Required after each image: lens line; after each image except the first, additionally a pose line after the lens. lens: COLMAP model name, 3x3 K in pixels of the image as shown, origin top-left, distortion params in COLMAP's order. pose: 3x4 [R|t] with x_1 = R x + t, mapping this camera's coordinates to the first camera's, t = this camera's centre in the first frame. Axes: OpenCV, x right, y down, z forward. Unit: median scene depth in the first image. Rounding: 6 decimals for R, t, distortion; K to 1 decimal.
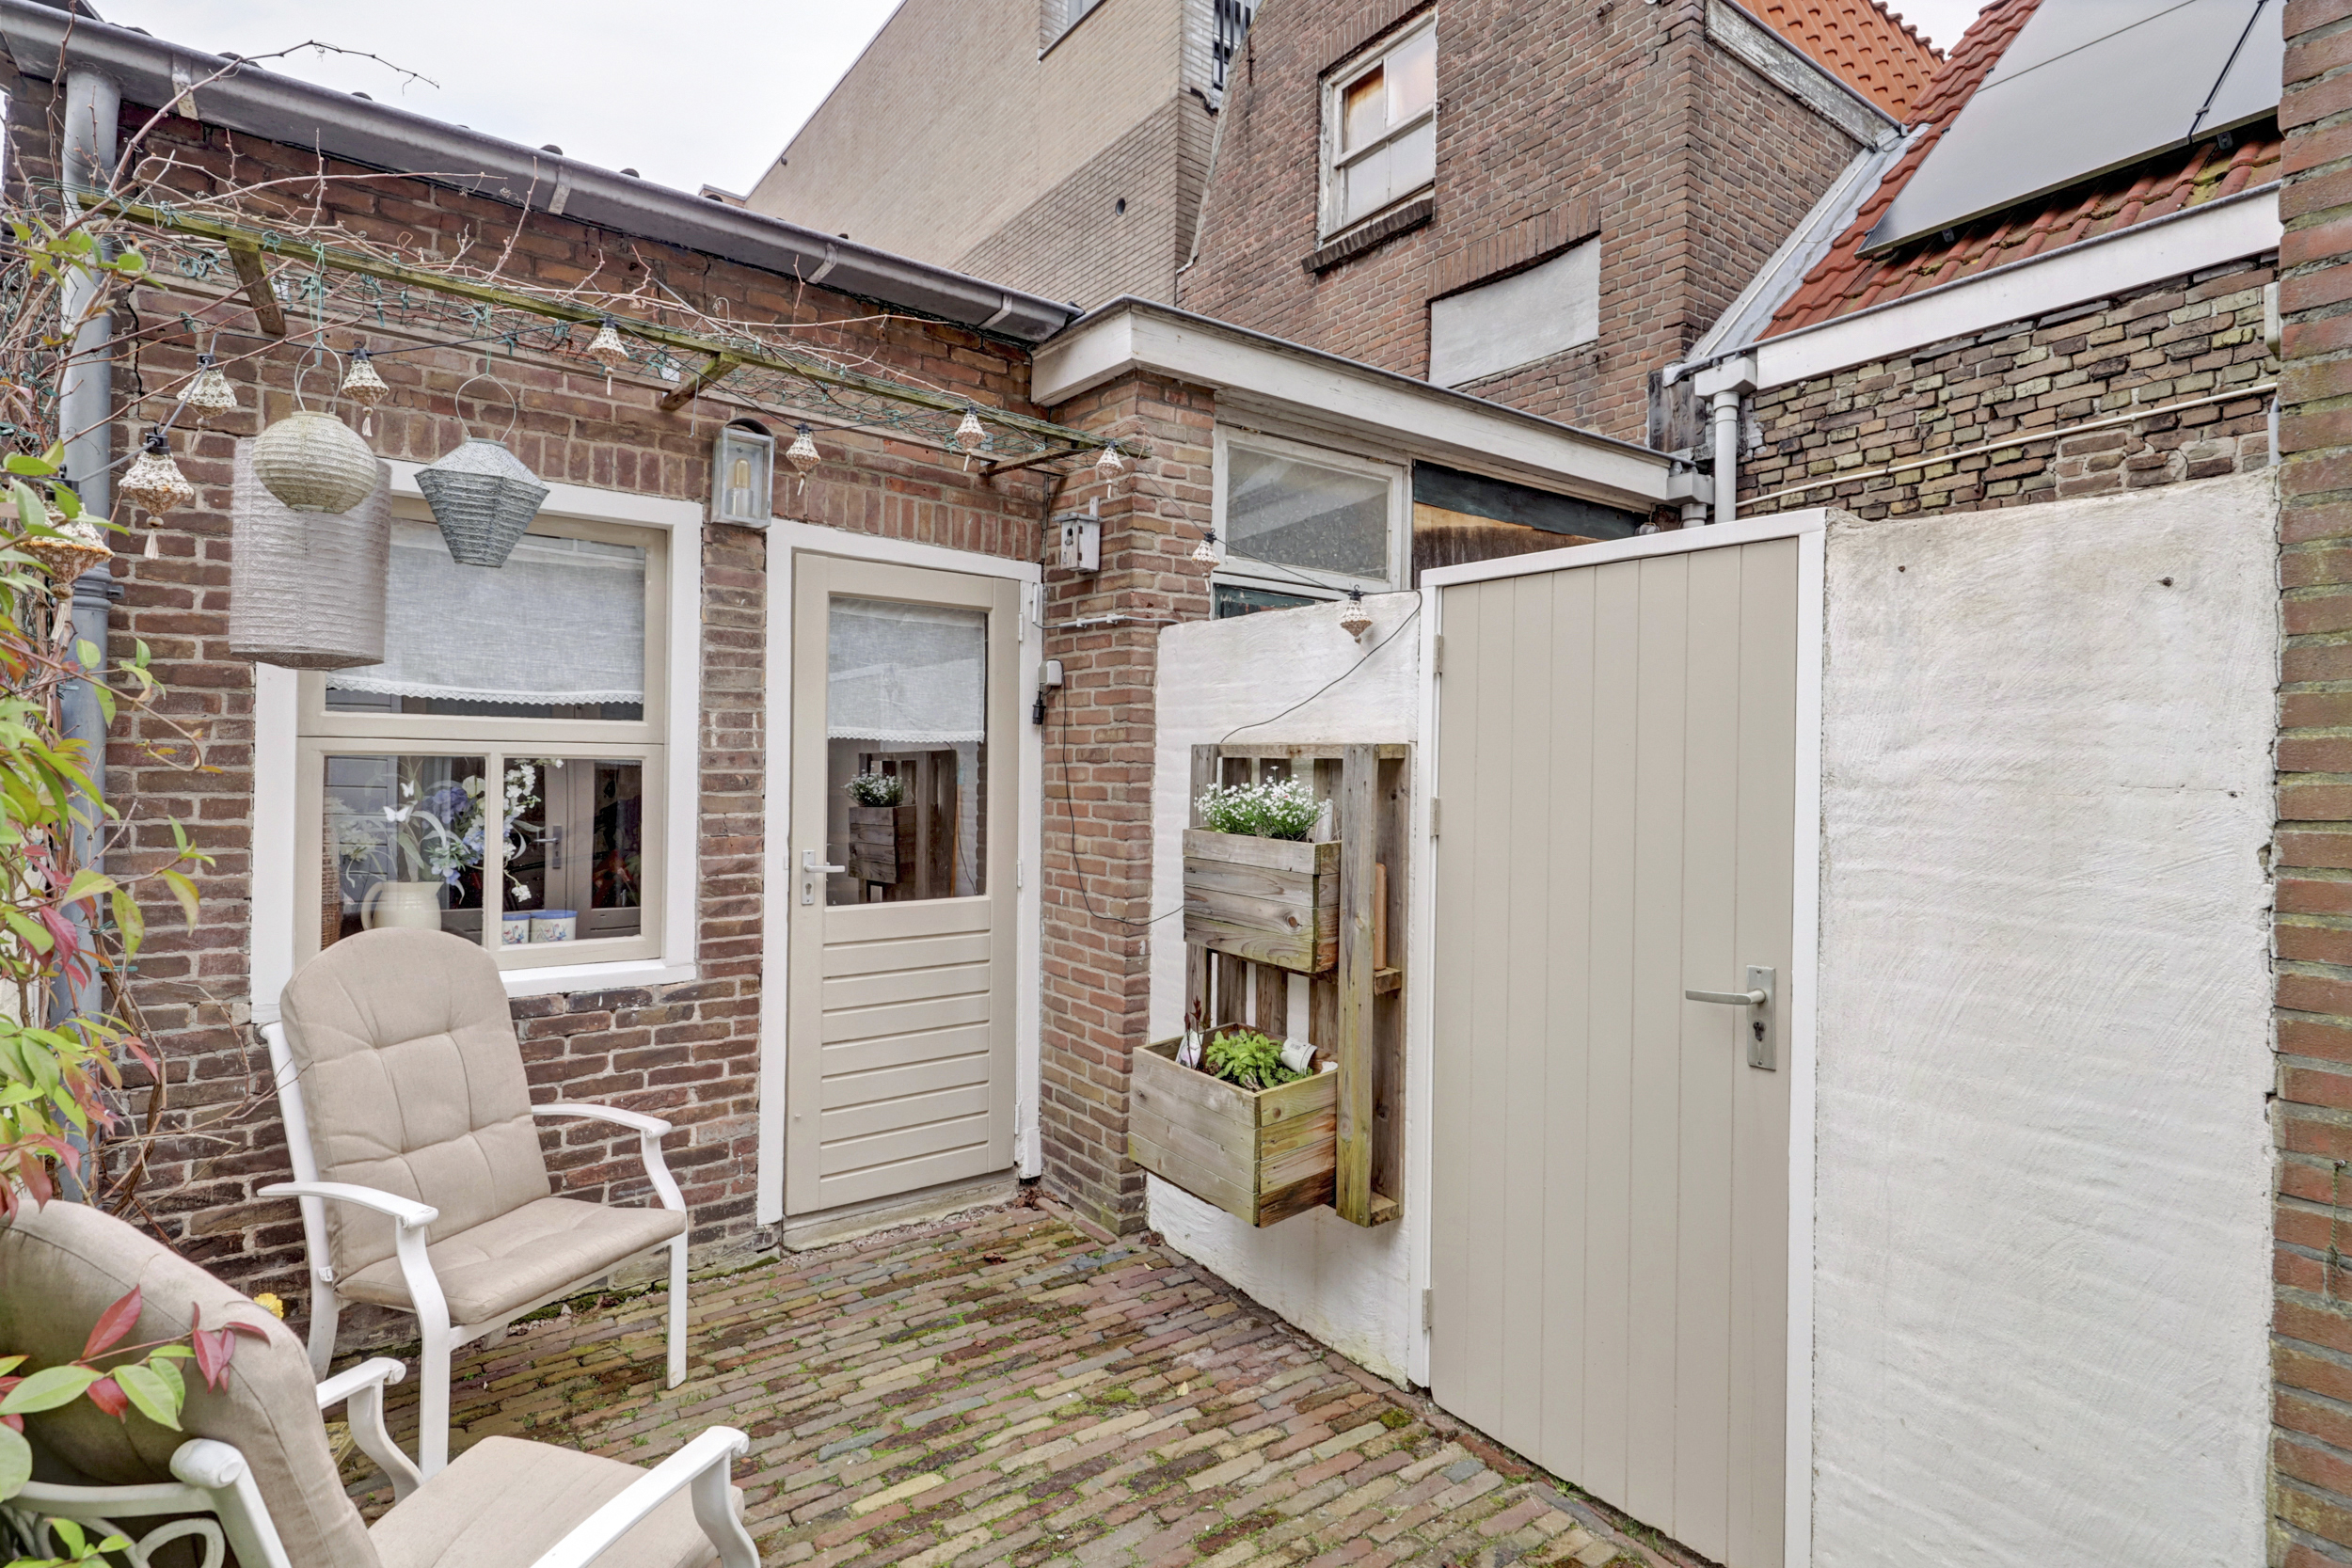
lens RADIAL K [[1135.0, 0, 1166.4], [0, 1135.0, 760.9], [0, 0, 1]] dist [0.000402, -0.001033]
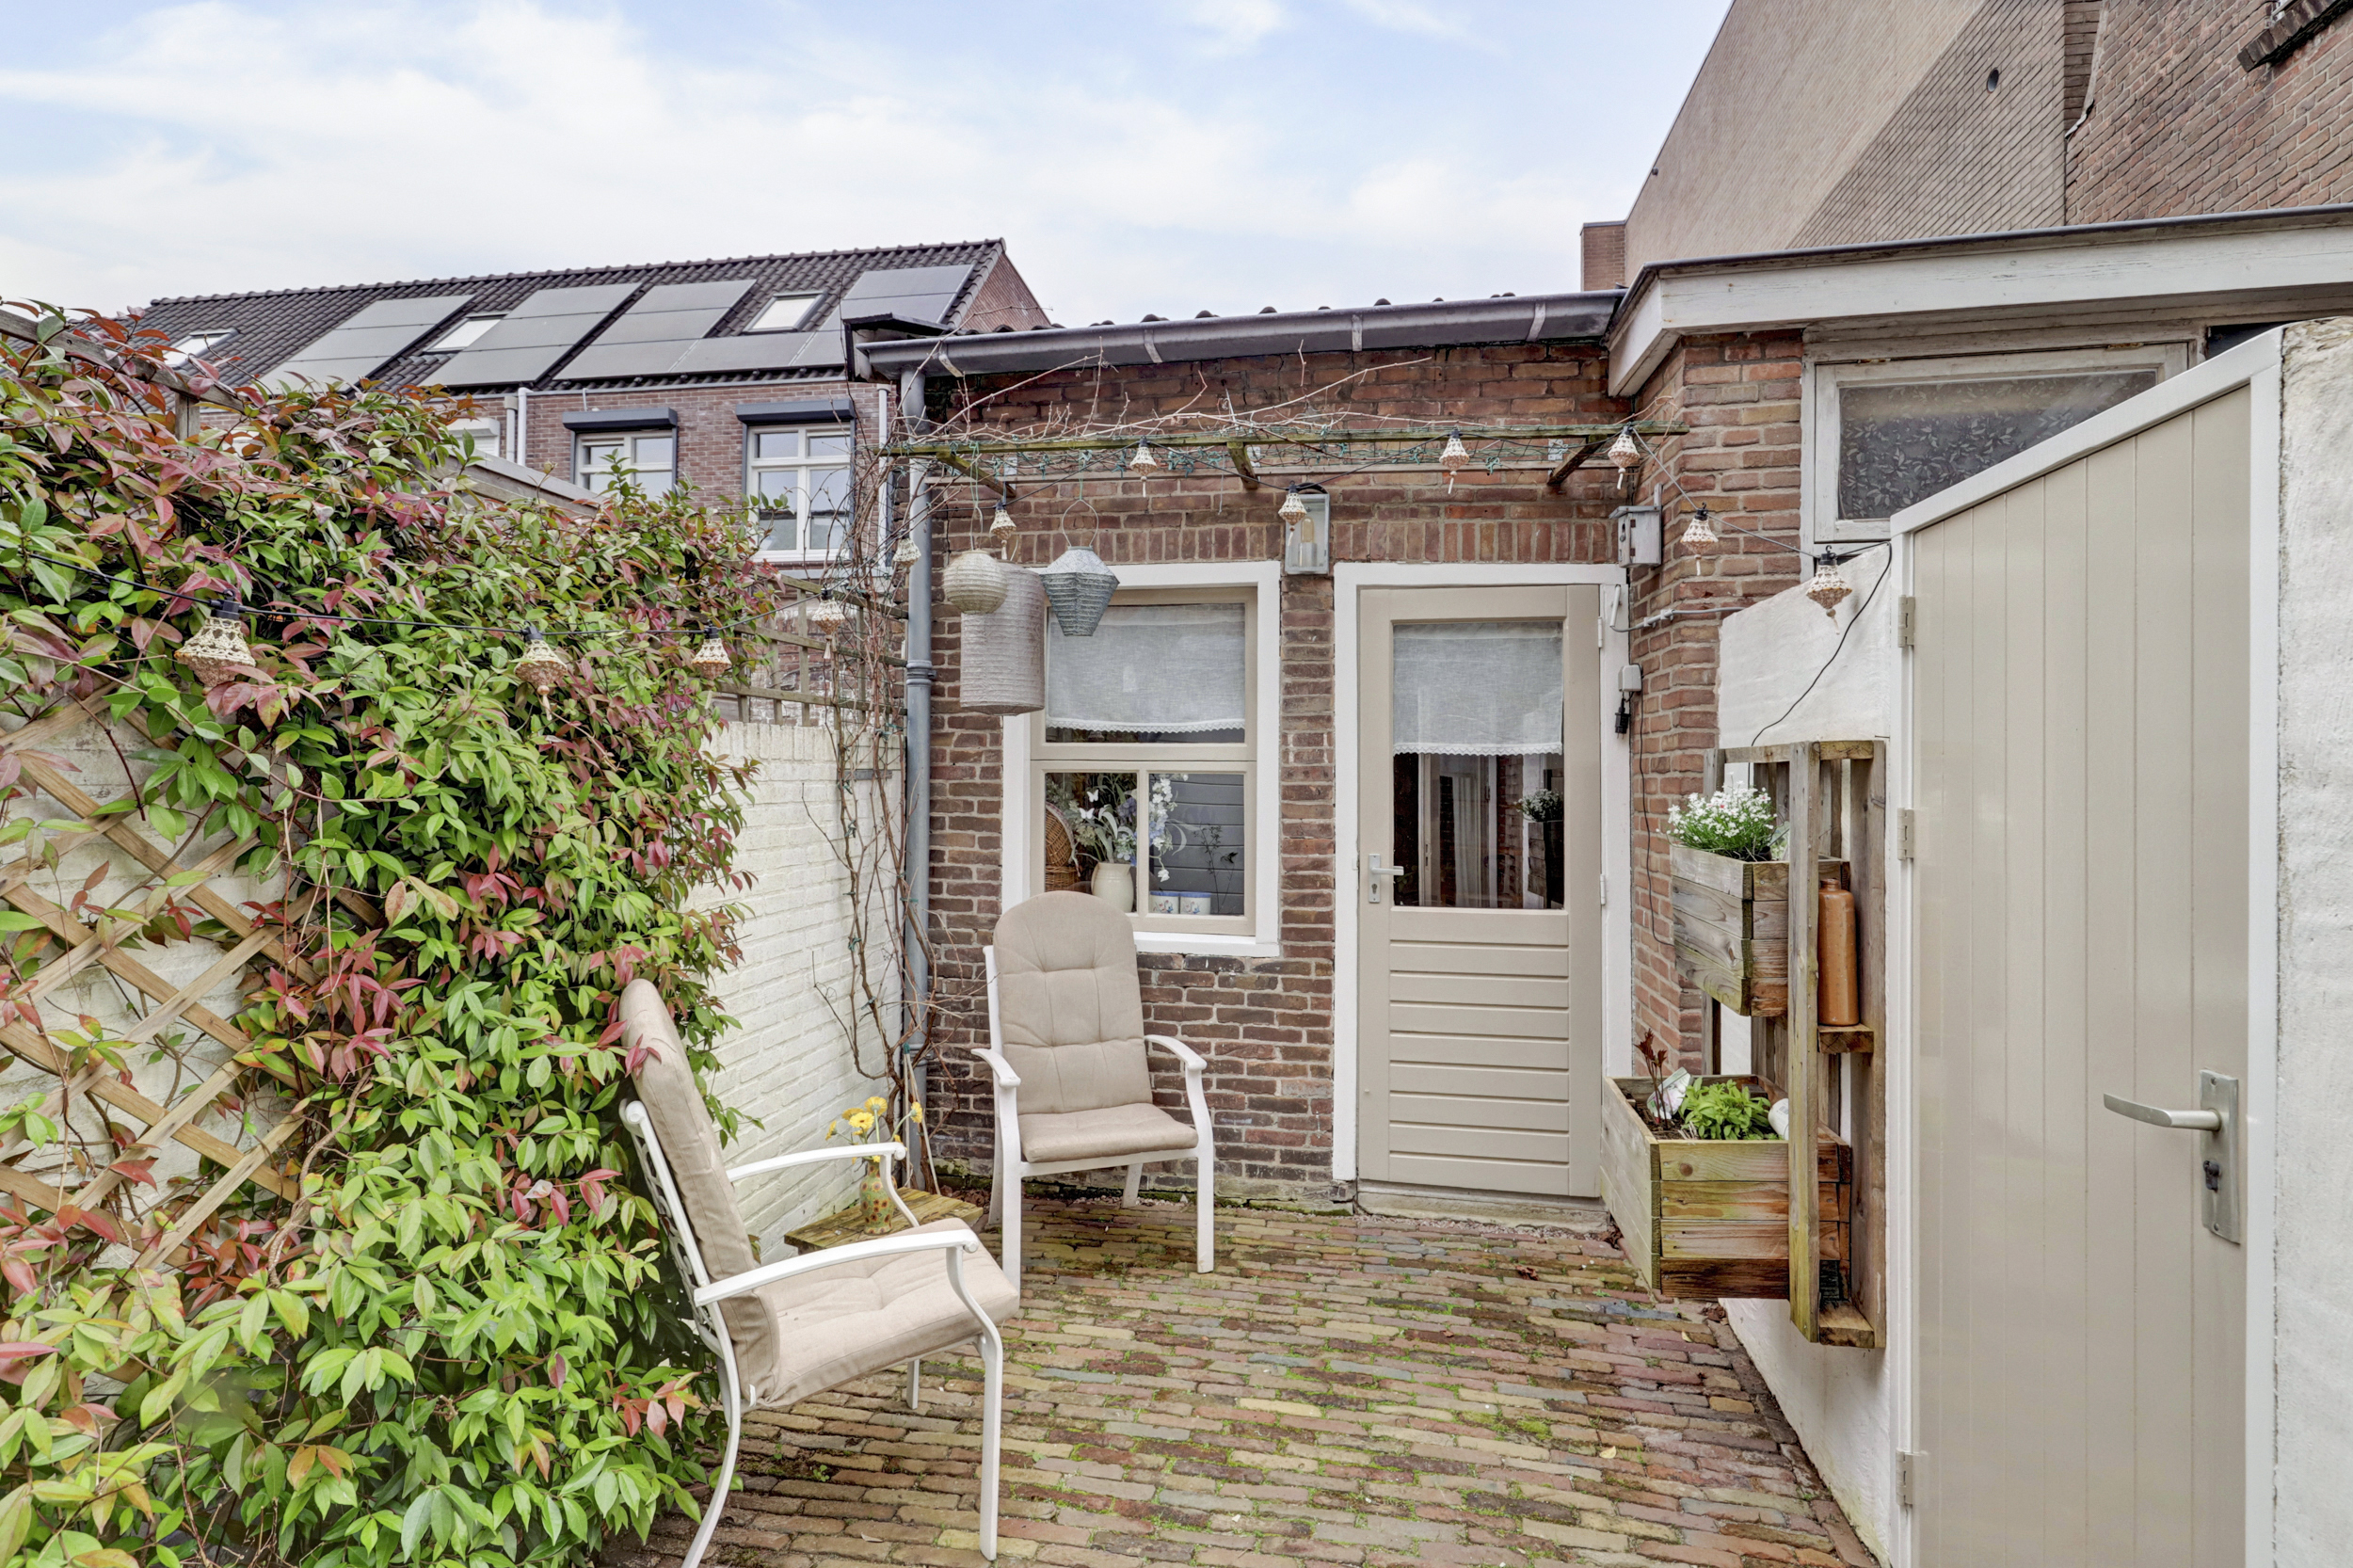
lens RADIAL K [[1135.6, 0, 1158.5], [0, 1135.6, 768.5], [0, 0, 1]] dist [0.000402, -0.001033]
pose [[0.676293, -0.015706, -0.736466, 0.385000], [0.005090, 0.999848, -0.016649, 0.012906], [0.736615, 0.007511, 0.676270, 0.092399]]
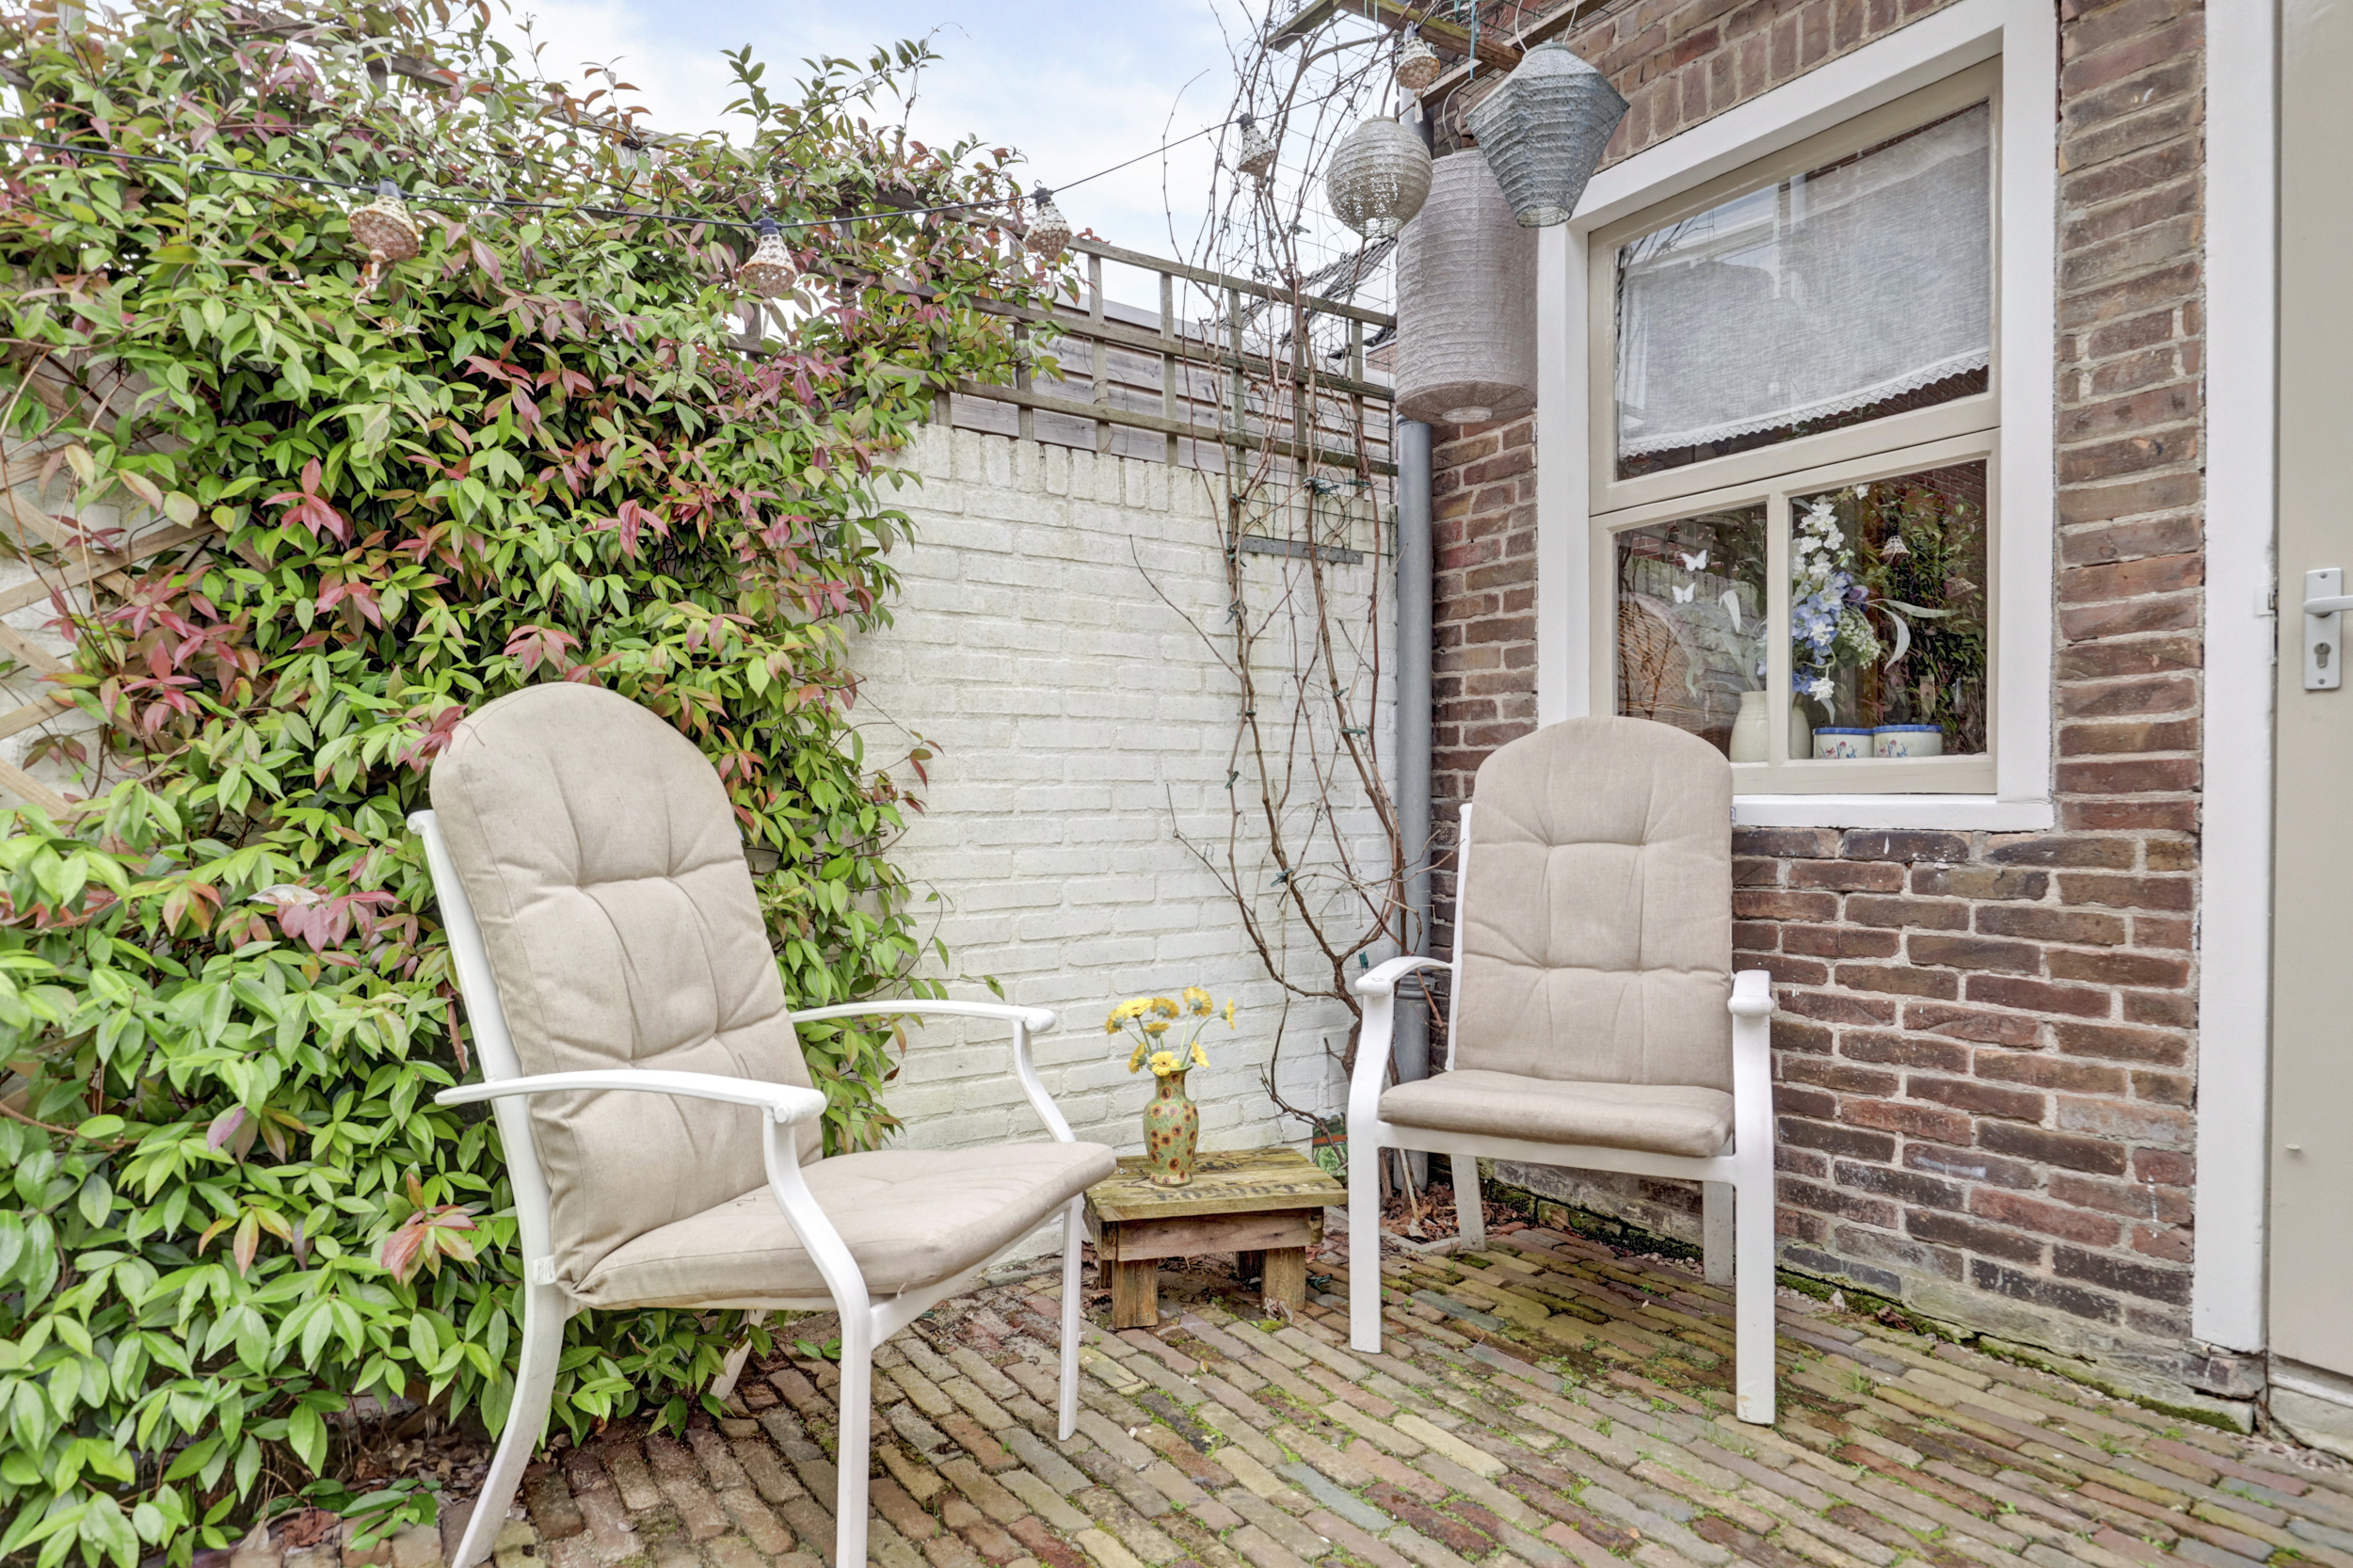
lens RADIAL K [[1271.3, 0, 1161.4], [0, 1271.3, 837.3], [0, 0, 1]] dist [-0.003074, 0.001990]
pose [[-0.030459, 0.009252, -0.999493, 0.216090], [0.007313, 0.999932, 0.009033, 0.187096], [0.999509, -0.007034, -0.030524, 0.582640]]
